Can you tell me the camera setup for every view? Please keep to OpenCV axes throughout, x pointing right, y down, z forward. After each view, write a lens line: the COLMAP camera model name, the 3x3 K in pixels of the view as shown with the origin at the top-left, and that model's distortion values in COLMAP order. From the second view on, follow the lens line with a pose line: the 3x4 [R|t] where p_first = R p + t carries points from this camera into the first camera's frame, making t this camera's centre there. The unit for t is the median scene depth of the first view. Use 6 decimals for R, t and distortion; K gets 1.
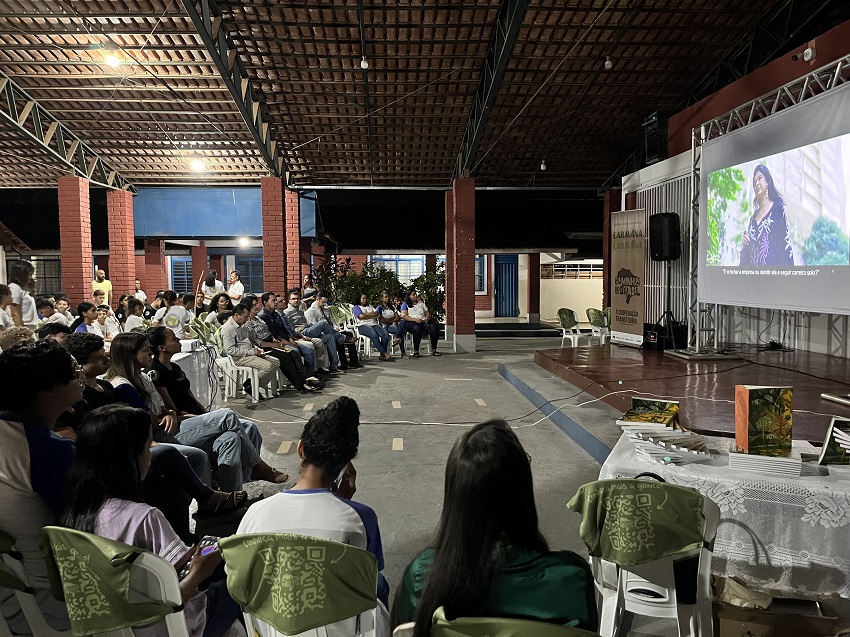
lens RADIAL K [[650.7, 0, 425.0], [0, 650.7, 318.5], [0, 0, 1]] dist [0.062879, -0.112404]
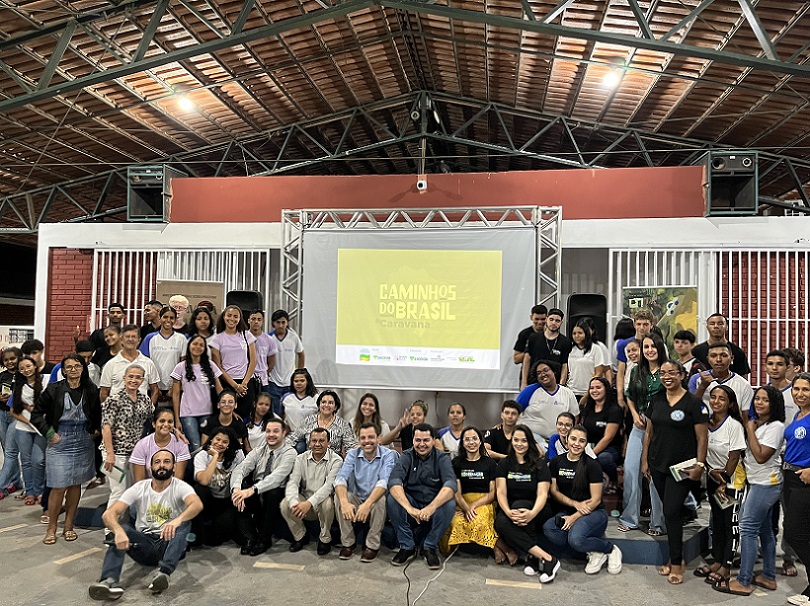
lens RADIAL K [[618.3, 0, 402.7], [0, 618.3, 308.9], [0, 0, 1]] dist [0.064703, -0.108765]
pose [[0.209757, 0.053370, 0.976296, -0.312131], [0.047125, 0.996797, -0.064616, -0.050001], [-0.976617, 0.059562, 0.206570, 0.439215]]
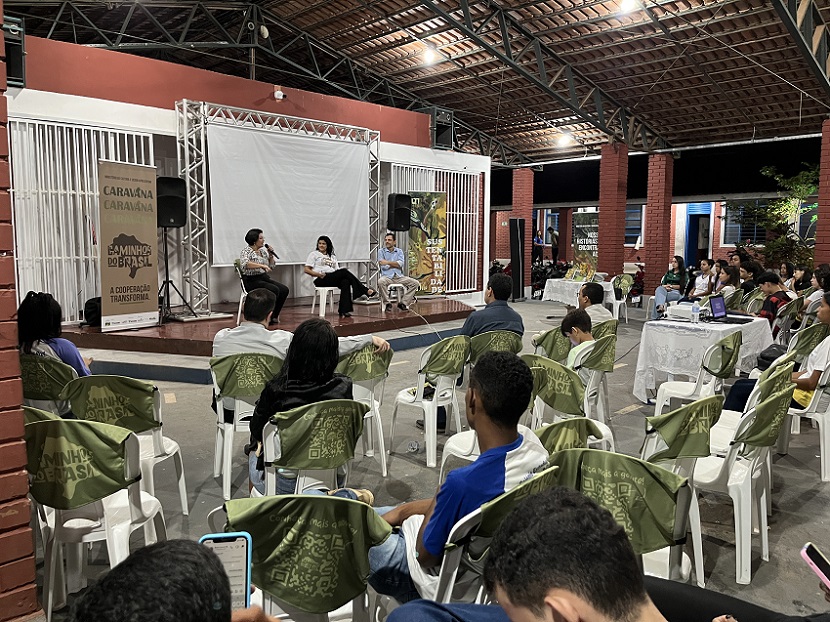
lens RADIAL K [[635.4, 0, 415.0], [0, 635.4, 311.0], [0, 0, 1]] dist [0.062879, -0.112404]
pose [[-0.666392, -0.080516, 0.741241, -0.413707], [0.052036, 0.986706, 0.153961, -0.066854], [-0.743784, 0.141170, -0.653343, 0.979670]]
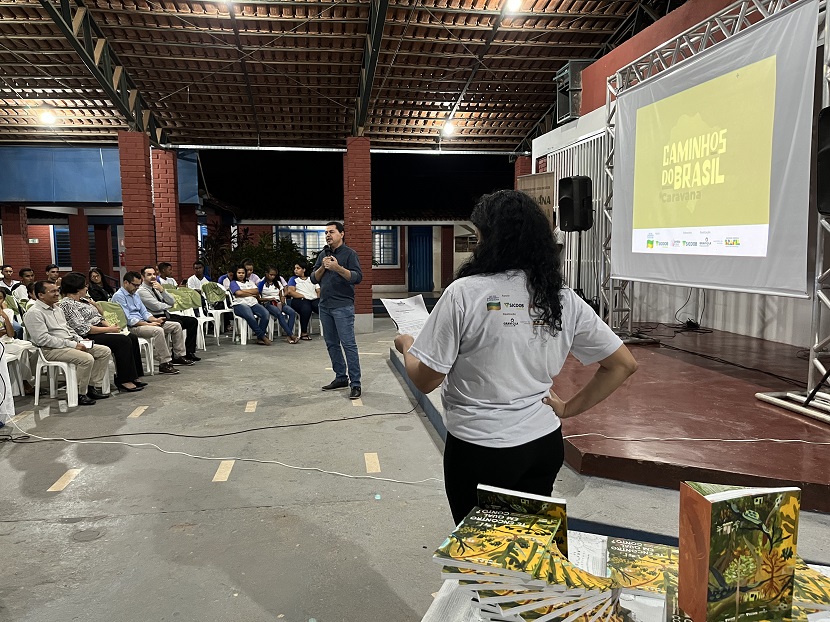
lens RADIAL K [[633.6, 0, 412.7], [0, 633.6, 317.1], [0, 0, 1]] dist [0.064703, -0.108765]
pose [[0.995798, -0.007220, 0.091291, 0.050457], [0.003403, 0.999116, 0.041893, -0.007164], [-0.091512, -0.041407, 0.994943, 0.118059]]
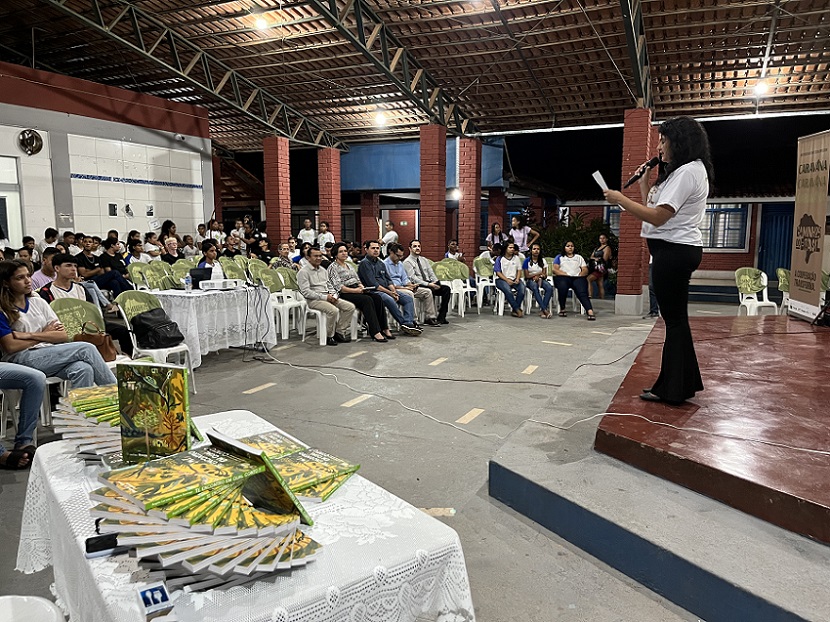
lens RADIAL K [[633.6, 0, 412.7], [0, 633.6, 317.1], [0, 0, 1]] dist [0.064703, -0.108765]
pose [[0.878398, 0.071703, -0.472521, 0.205239], [-0.040071, 0.996250, 0.076686, 0.000885], [0.476247, -0.048427, 0.877977, 0.118763]]
